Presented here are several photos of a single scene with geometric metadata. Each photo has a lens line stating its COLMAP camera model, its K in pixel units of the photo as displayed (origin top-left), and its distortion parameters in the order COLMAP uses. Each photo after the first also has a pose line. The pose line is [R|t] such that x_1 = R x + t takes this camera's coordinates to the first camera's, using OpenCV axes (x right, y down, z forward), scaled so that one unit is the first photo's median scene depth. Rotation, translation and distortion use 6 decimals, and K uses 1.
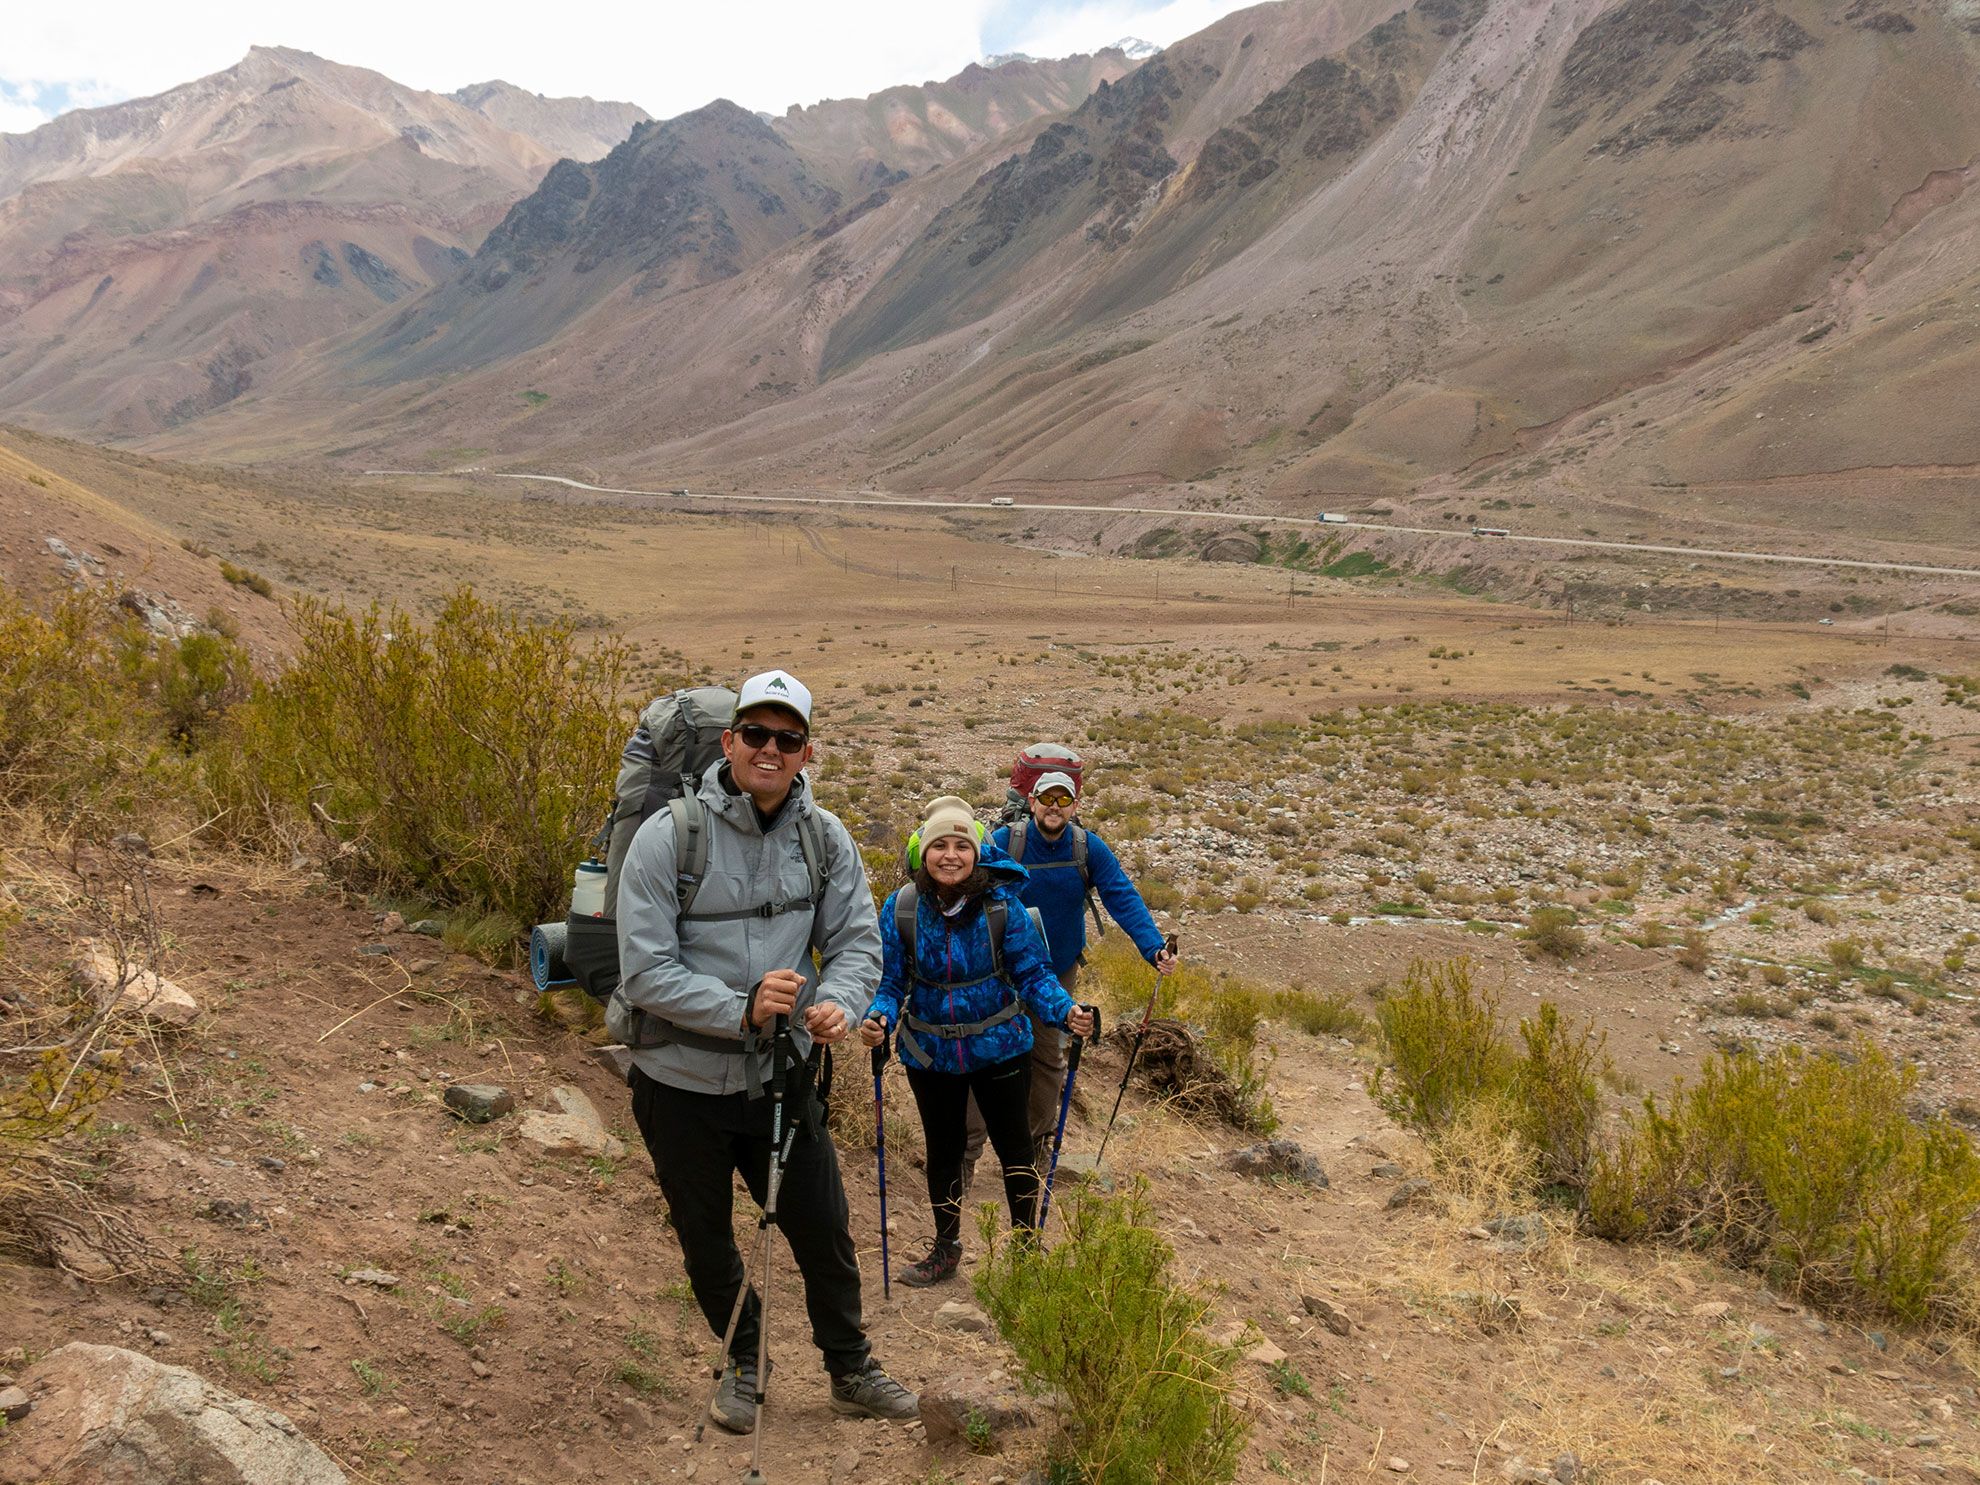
lens RADIAL K [[1583.3, 0, 990.0], [0, 1583.3, 742.5], [0, 0, 1]] dist [0.005900, 0.001084]
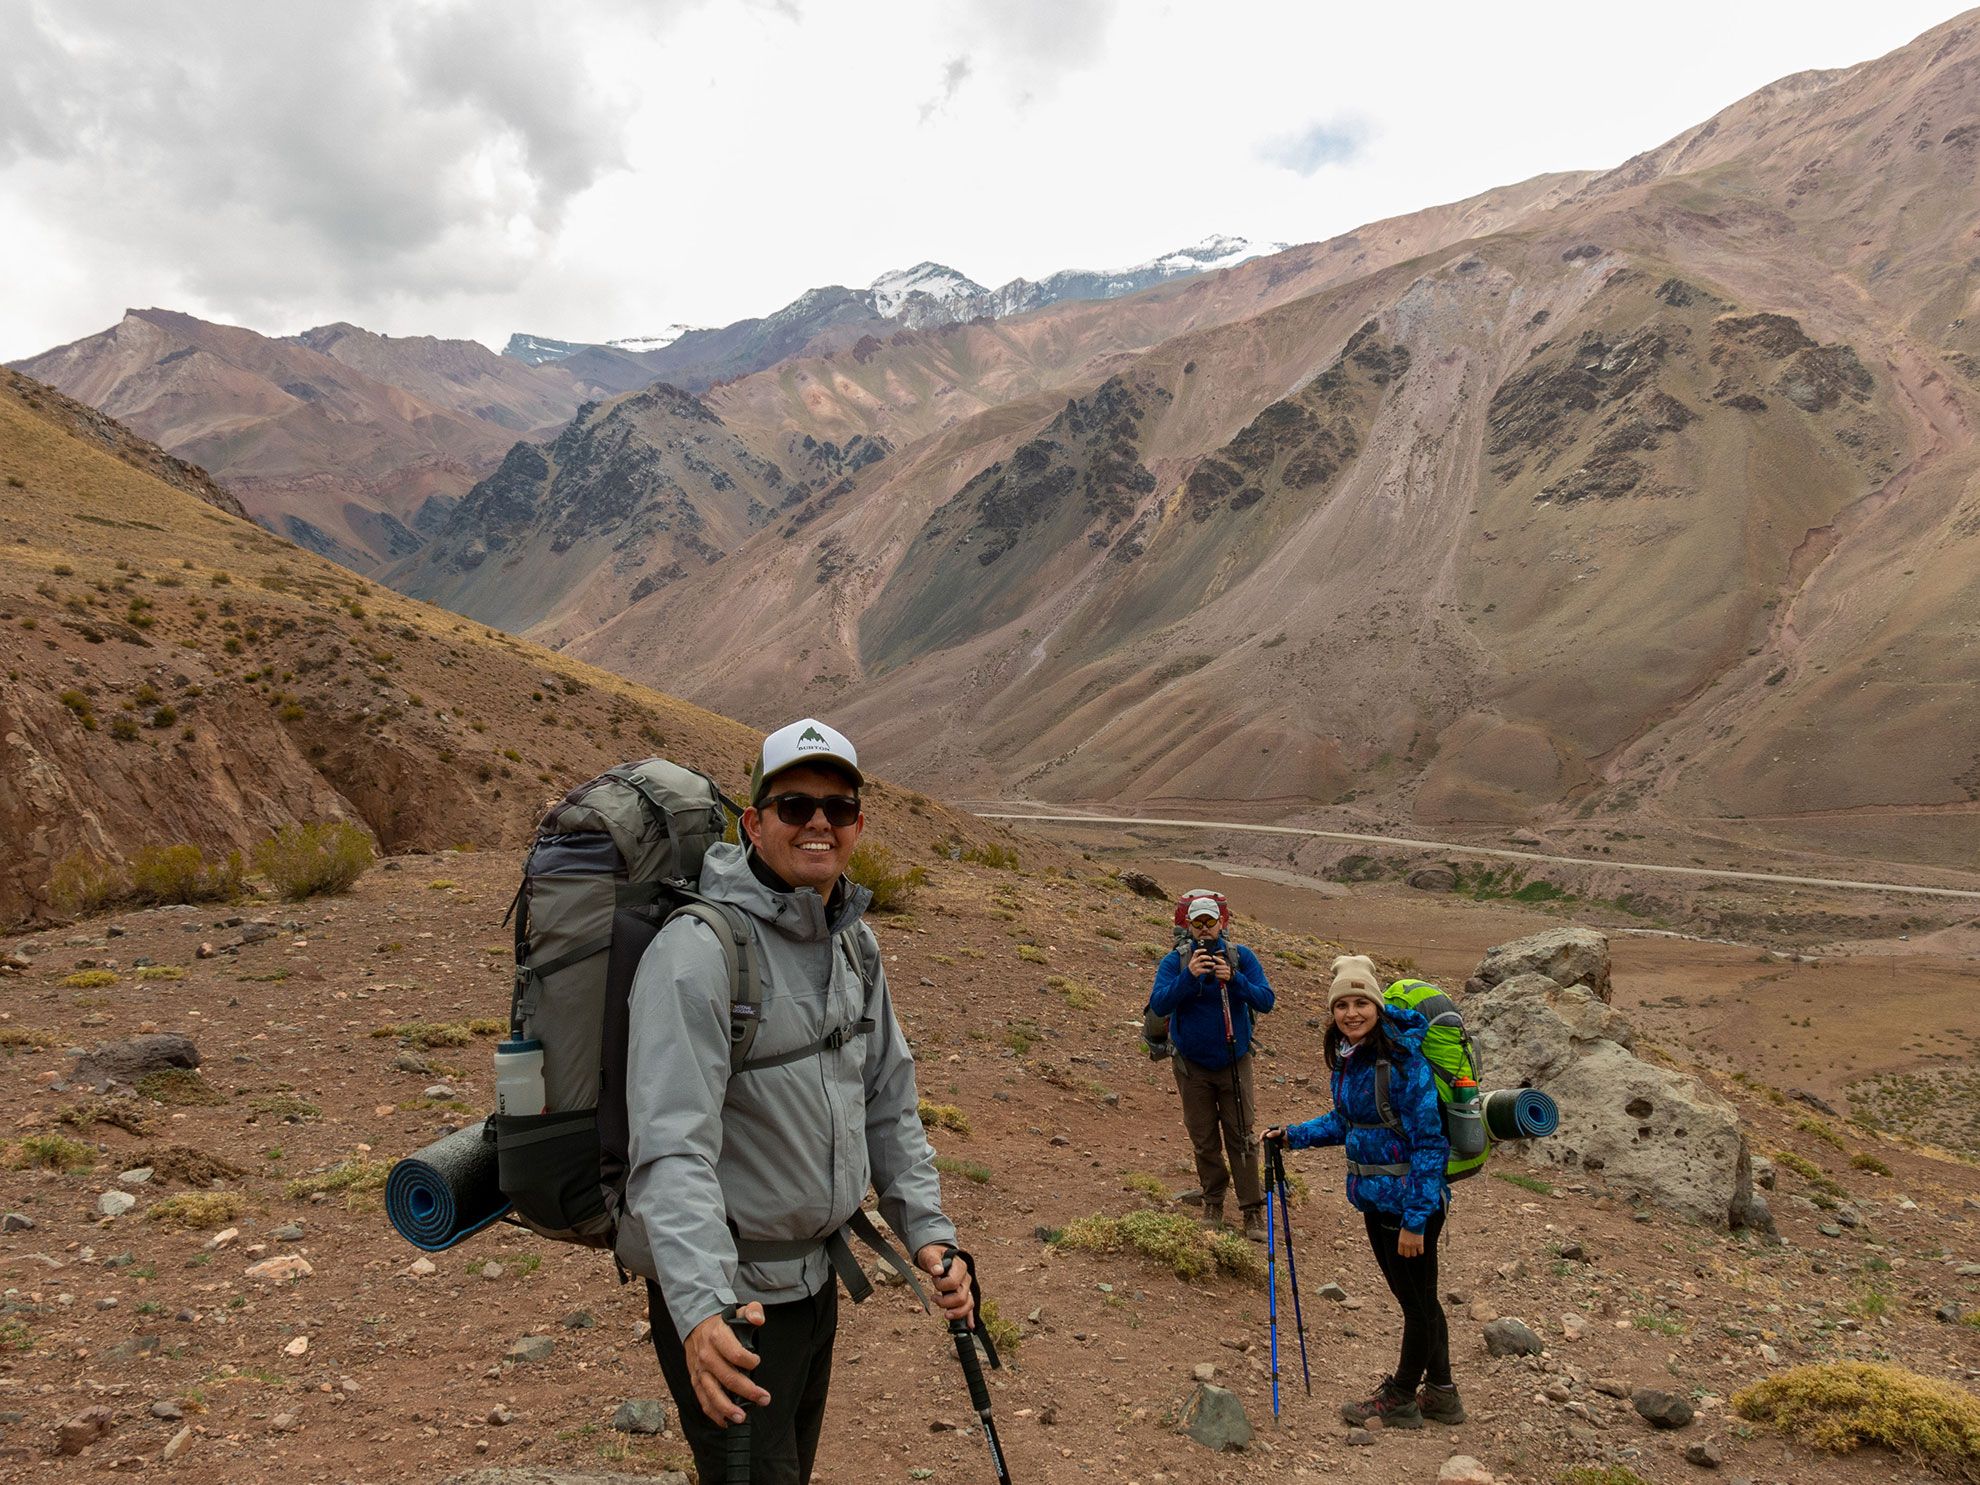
lens RADIAL K [[1583.3, 0, 990.0], [0, 1583.3, 742.5], [0, 0, 1]] dist [0.005900, 0.001084]
pose [[0.991093, -0.044227, 0.125614, -0.202169], [0.058405, 0.992044, -0.111524, -0.055252], [-0.119682, 0.117867, 0.985791, -0.161702]]
